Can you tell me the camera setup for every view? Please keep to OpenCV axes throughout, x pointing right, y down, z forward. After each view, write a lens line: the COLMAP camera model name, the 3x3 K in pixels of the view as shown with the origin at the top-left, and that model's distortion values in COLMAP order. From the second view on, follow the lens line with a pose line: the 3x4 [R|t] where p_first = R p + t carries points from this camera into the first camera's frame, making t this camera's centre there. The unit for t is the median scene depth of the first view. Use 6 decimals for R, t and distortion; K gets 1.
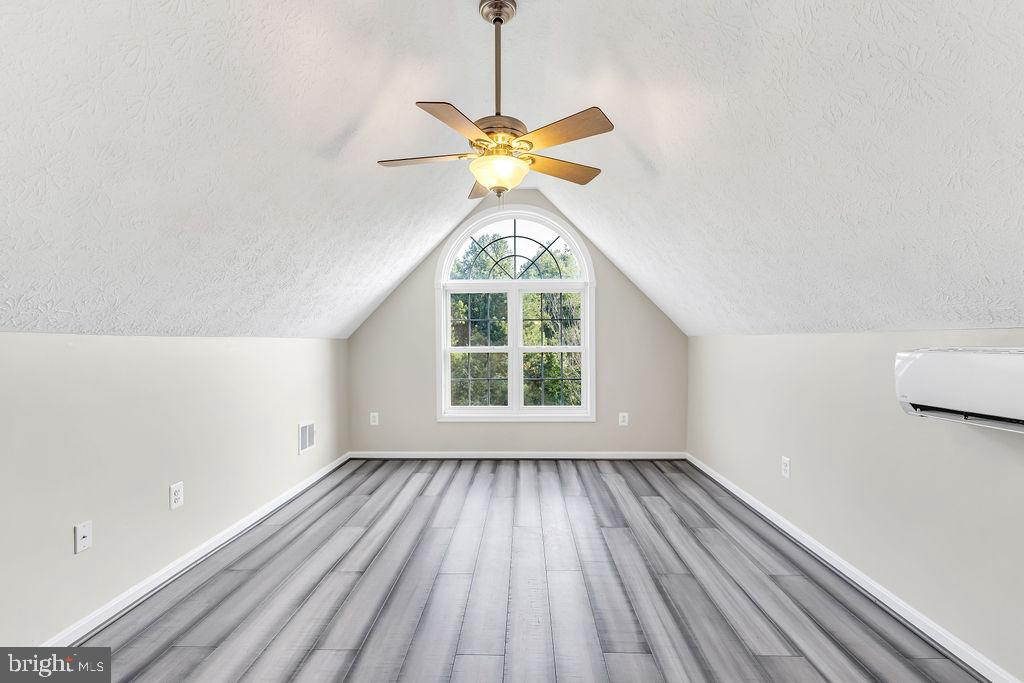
lens RADIAL K [[470.7, 0, 515.6], [0, 470.7, 340.2], [0, 0, 1]] dist [0.009787, -0.000743]
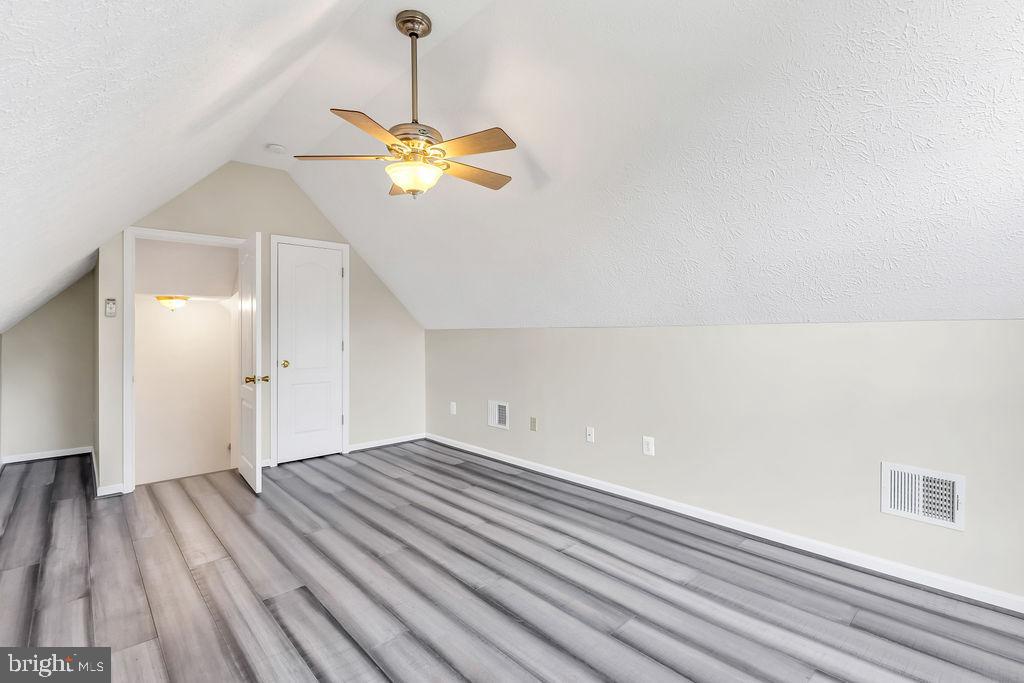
lens RADIAL K [[470.7, 0, 519.8], [0, 470.7, 341.7], [0, 0, 1]] dist [0.009787, -0.000743]
pose [[-0.717672, 0.024211, -0.695960, 0.288531], [0.018284, 0.999706, 0.015923, 0.001052], [0.696141, -0.001297, -0.717904, 1.044776]]
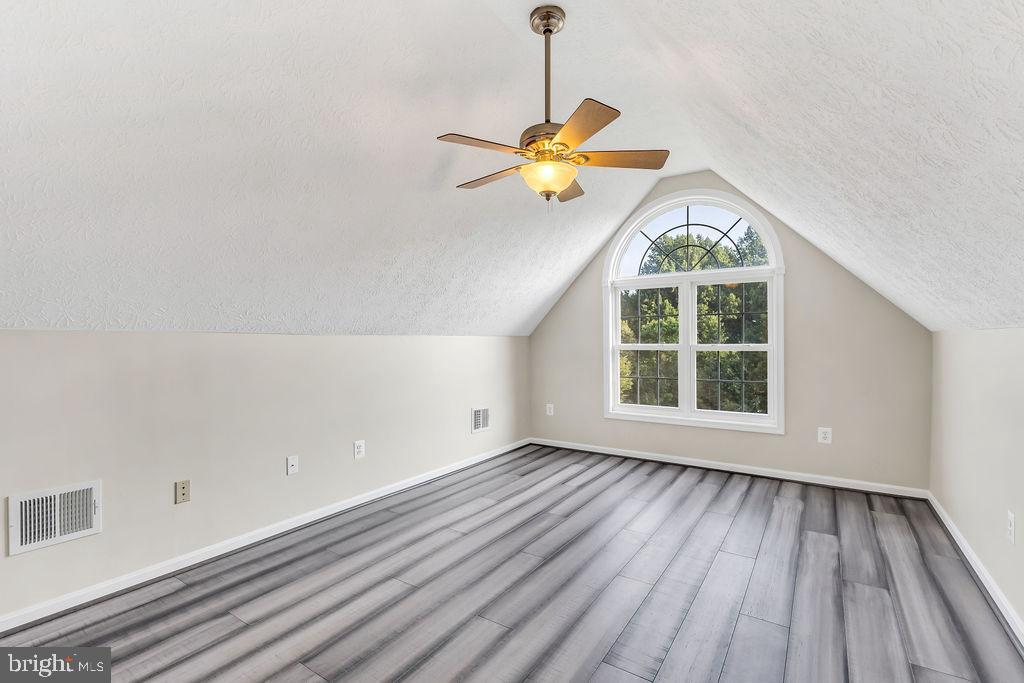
lens RADIAL K [[470.7, 0, 510.2], [0, 470.7, 339.3], [0, 0, 1]] dist [0.009787, -0.000743]
pose [[0.844660, 0.000547, -0.535303, 0.247075], [0.001888, 0.999990, 0.004001, -0.000537], [0.535300, -0.004391, 0.844651, 0.039931]]
